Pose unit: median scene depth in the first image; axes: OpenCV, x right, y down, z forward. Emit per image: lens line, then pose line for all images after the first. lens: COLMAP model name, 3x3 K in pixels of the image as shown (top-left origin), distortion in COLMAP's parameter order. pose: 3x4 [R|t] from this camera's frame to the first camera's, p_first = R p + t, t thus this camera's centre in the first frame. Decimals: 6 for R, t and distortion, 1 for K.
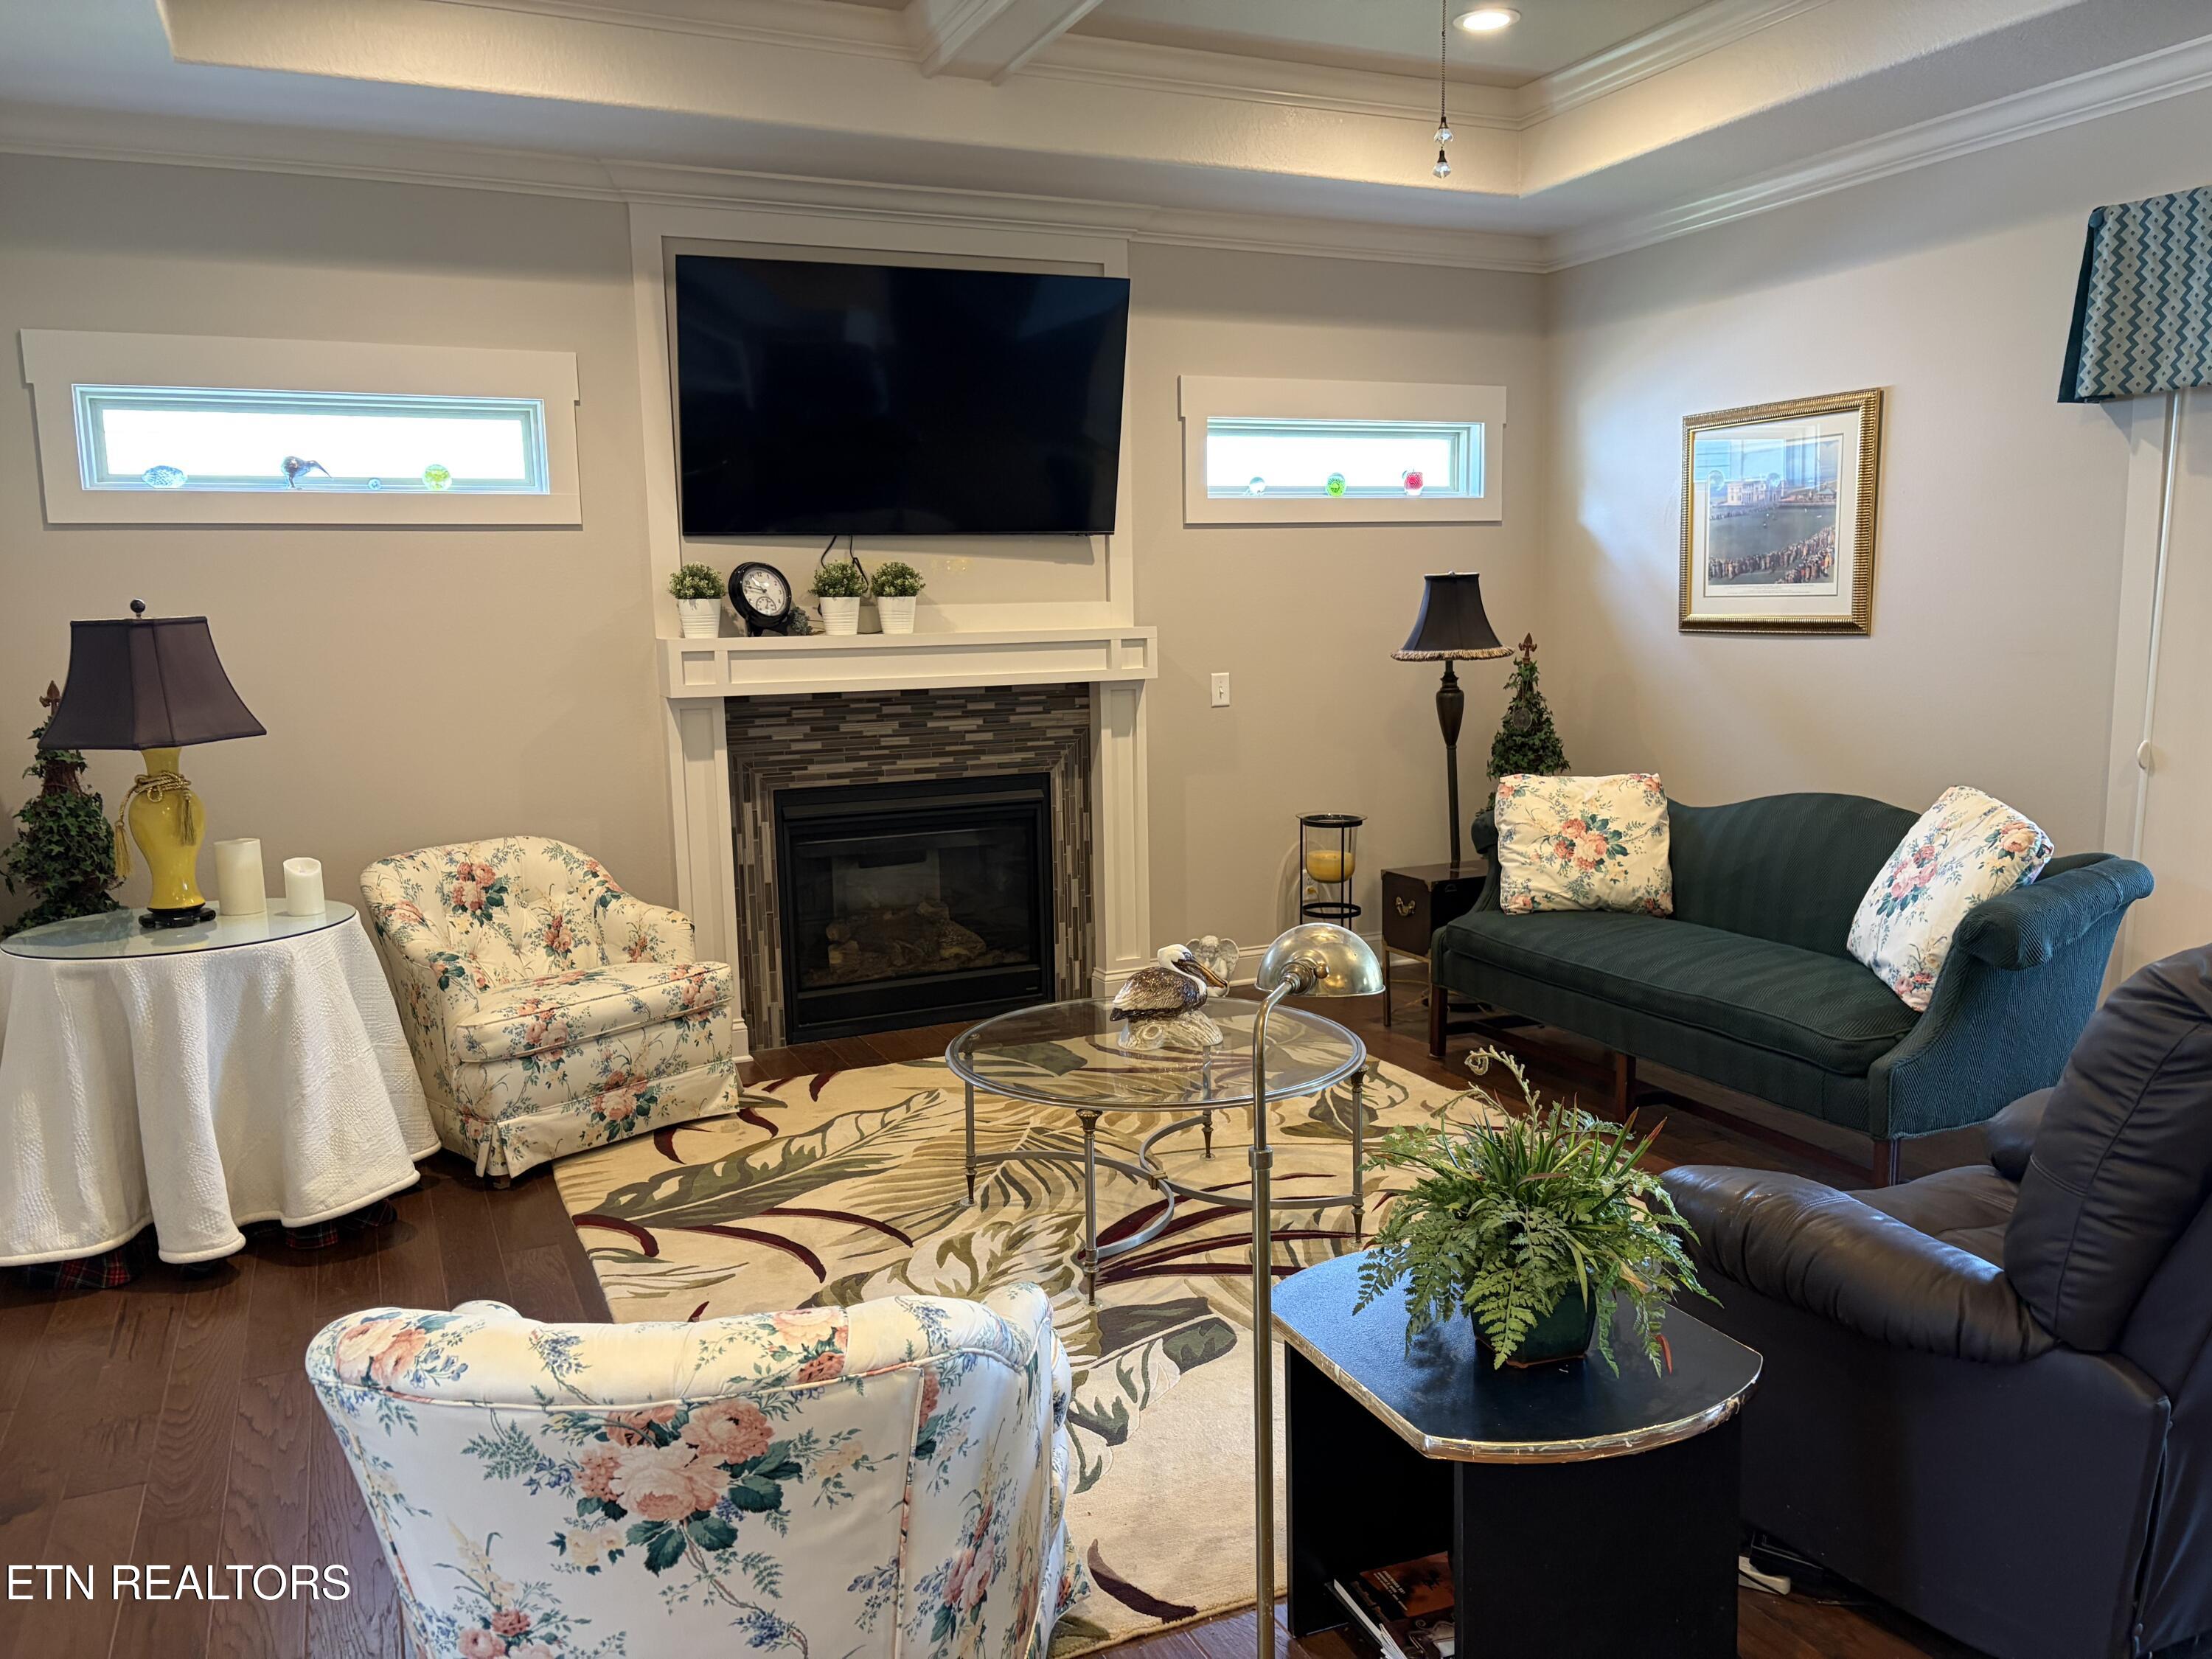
lens RADIAL K [[1647.5, 0, 1106.0], [0, 1647.5, 829.5], [0, 0, 1]] dist [-0.002730, 0.001401]
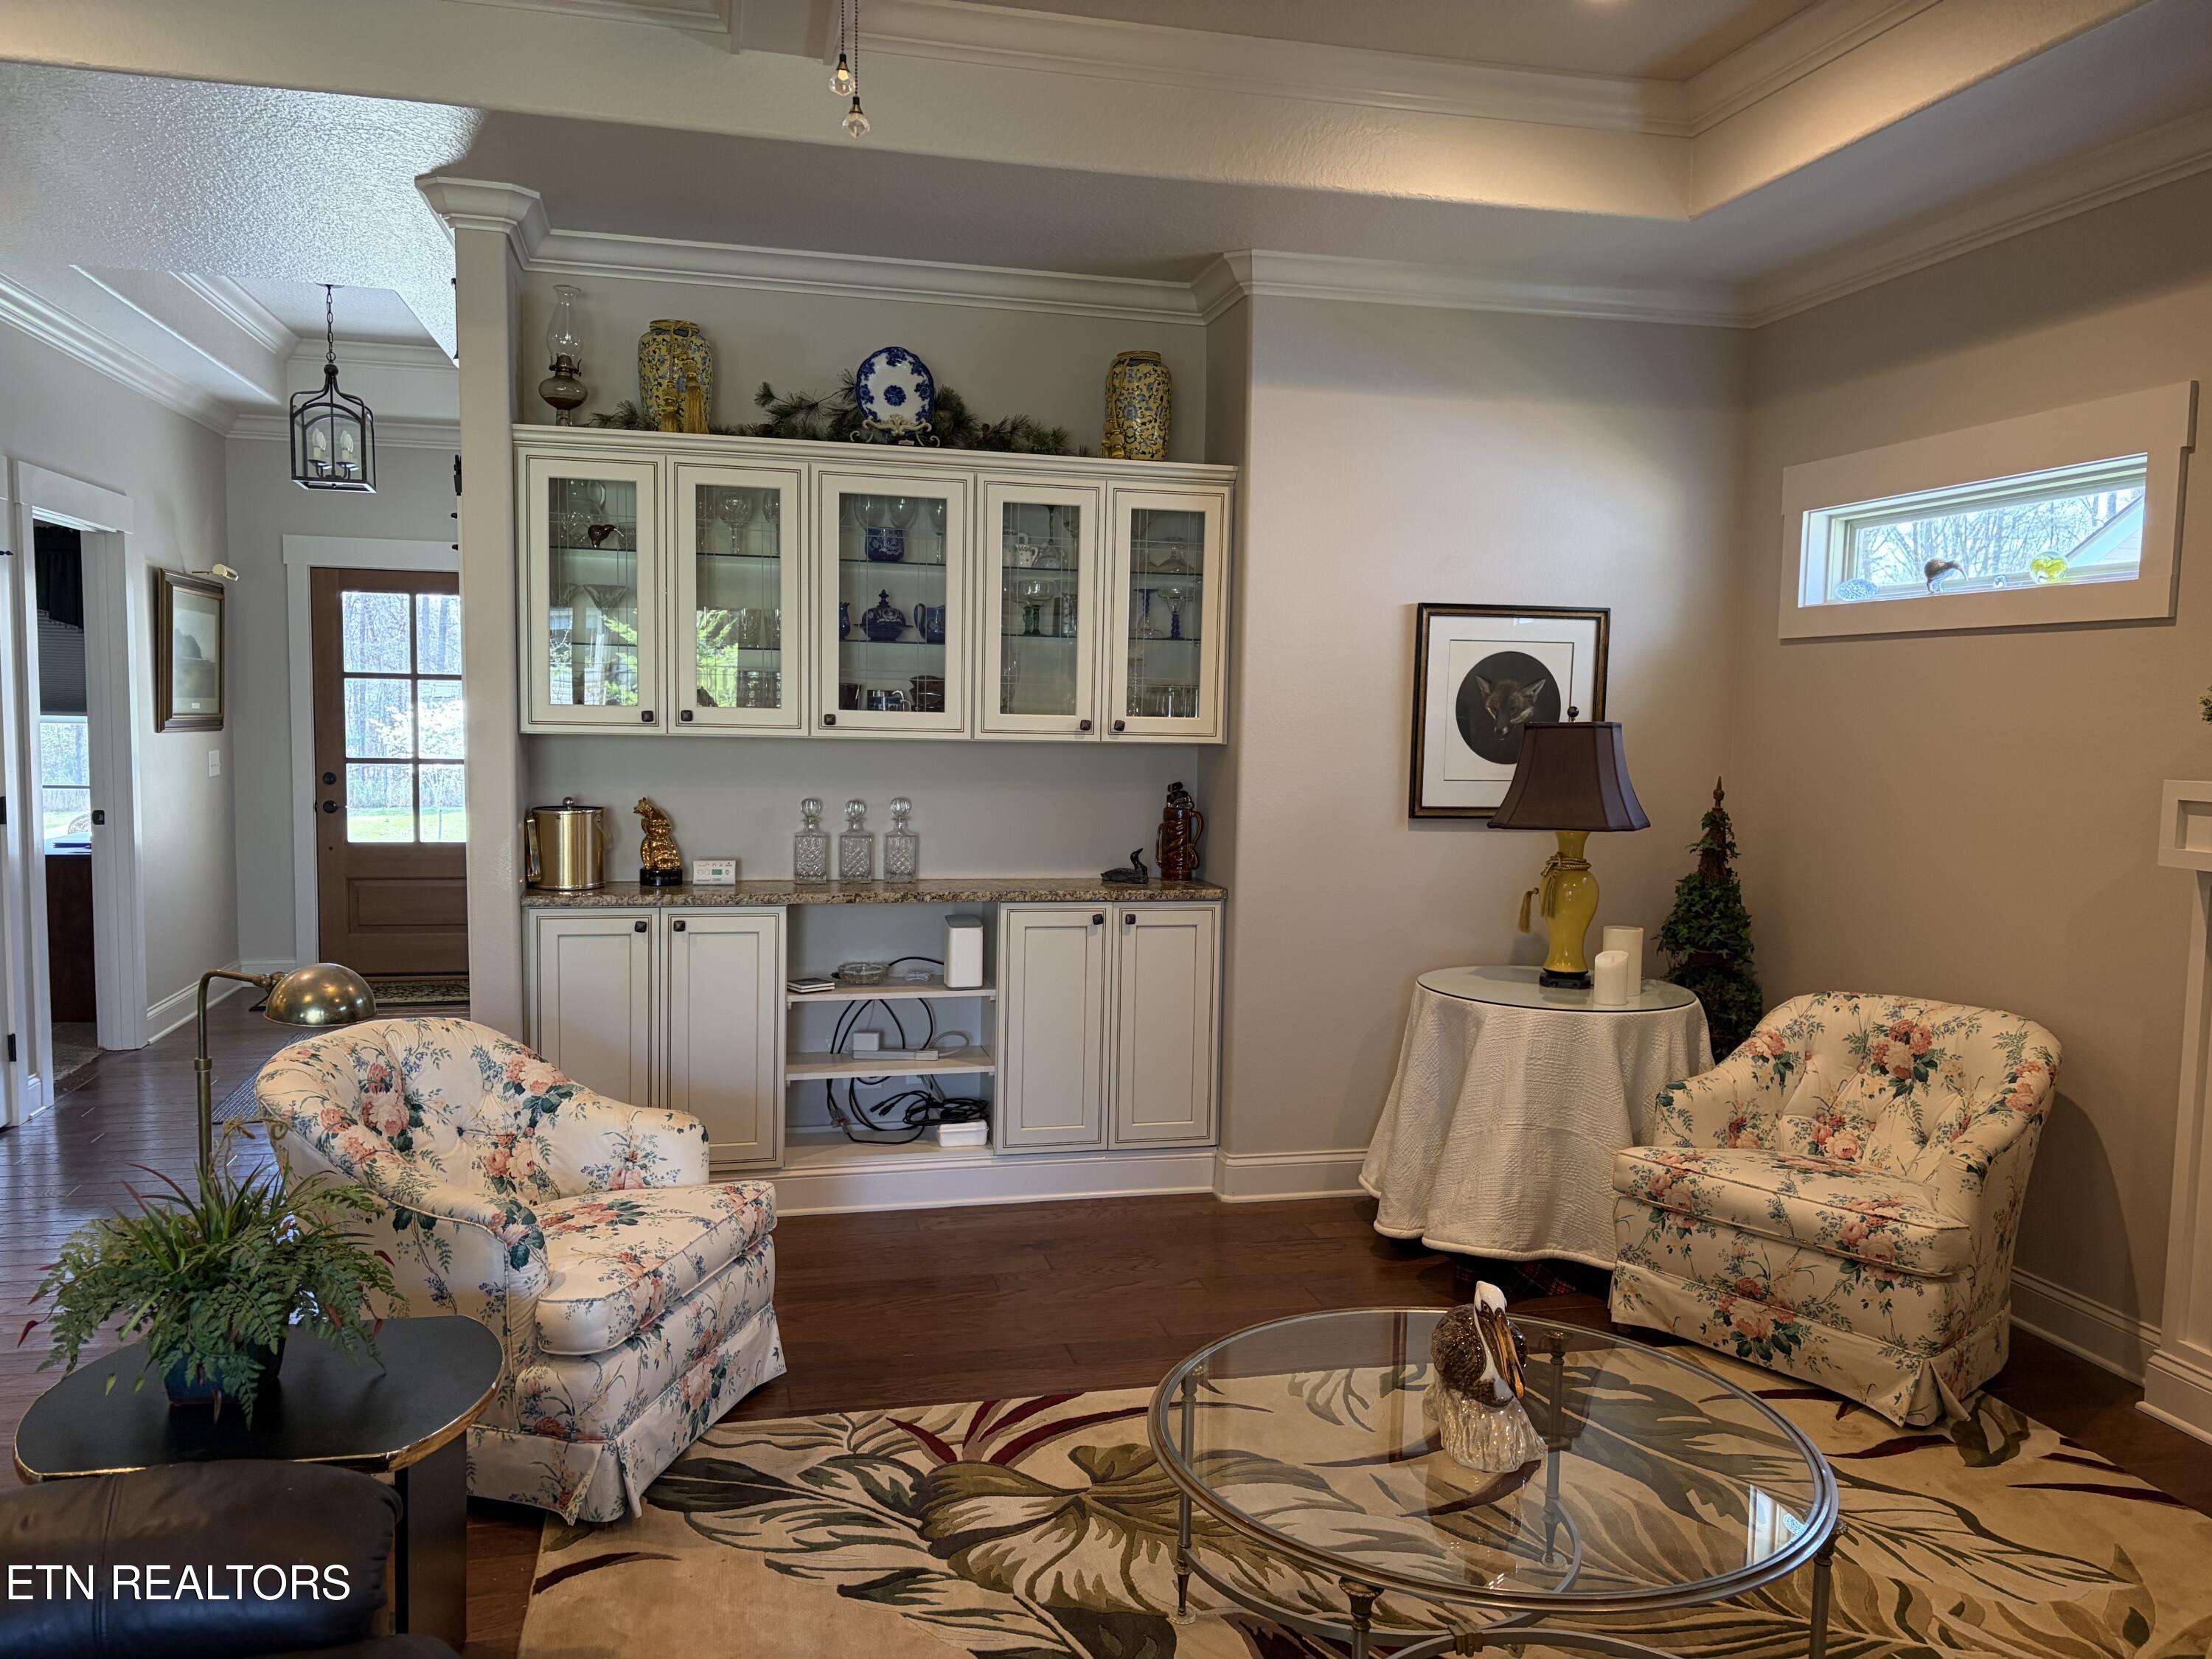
lens RADIAL K [[1647.5, 0, 1106.0], [0, 1647.5, 829.5], [0, 0, 1]] dist [-0.002730, 0.001401]
pose [[-0.197761, 0.086882, -0.976392, 0.554400], [-0.150977, 0.981480, 0.117914, -0.123387], [0.968554, 0.170731, -0.180982, 0.790415]]
